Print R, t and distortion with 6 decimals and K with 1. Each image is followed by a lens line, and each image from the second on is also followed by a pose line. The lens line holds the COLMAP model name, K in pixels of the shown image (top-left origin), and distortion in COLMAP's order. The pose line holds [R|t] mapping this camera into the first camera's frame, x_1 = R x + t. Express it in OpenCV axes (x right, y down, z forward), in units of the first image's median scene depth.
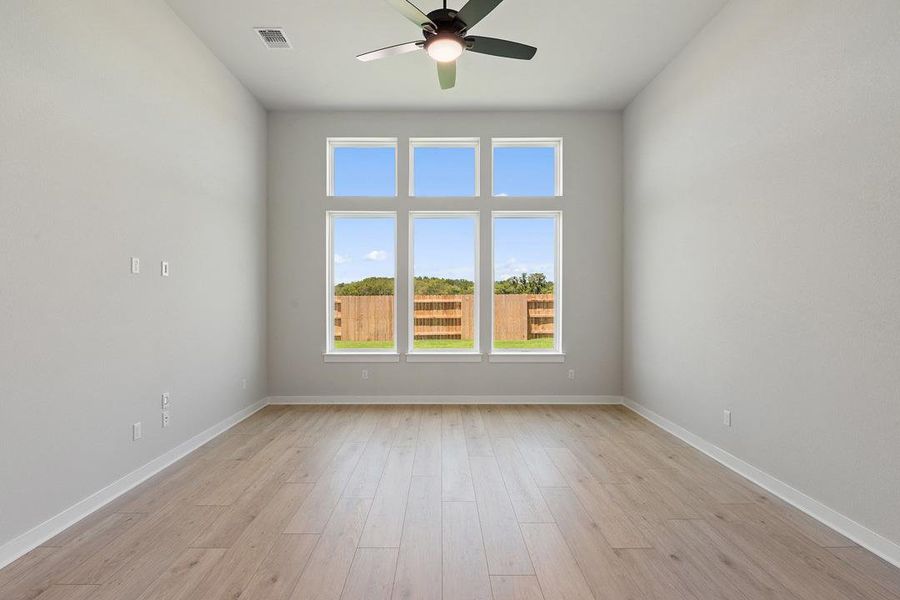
lens RADIAL K [[414.0, 0, 445.6], [0, 414.0, 299.6], [0, 0, 1]] dist [-0.003156, -0.004876]
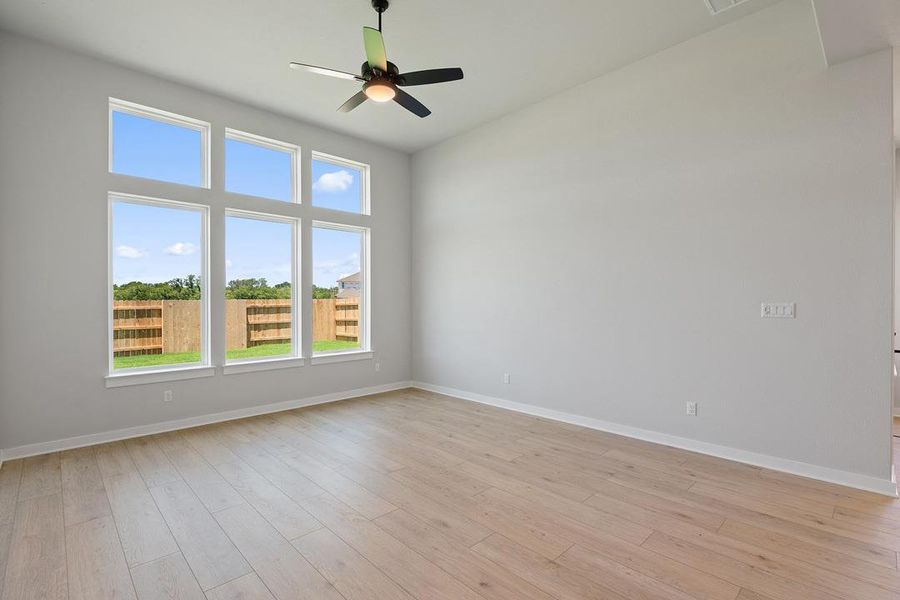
lens RADIAL K [[414.0, 0, 454.4], [0, 414.0, 302.6], [0, 0, 1]] dist [-0.003156, -0.004876]
pose [[0.718398, -0.002777, 0.695626, -0.354053], [0.006698, 0.999973, -0.002925, 0.000410], [-0.695600, 0.006761, 0.718398, 0.003760]]
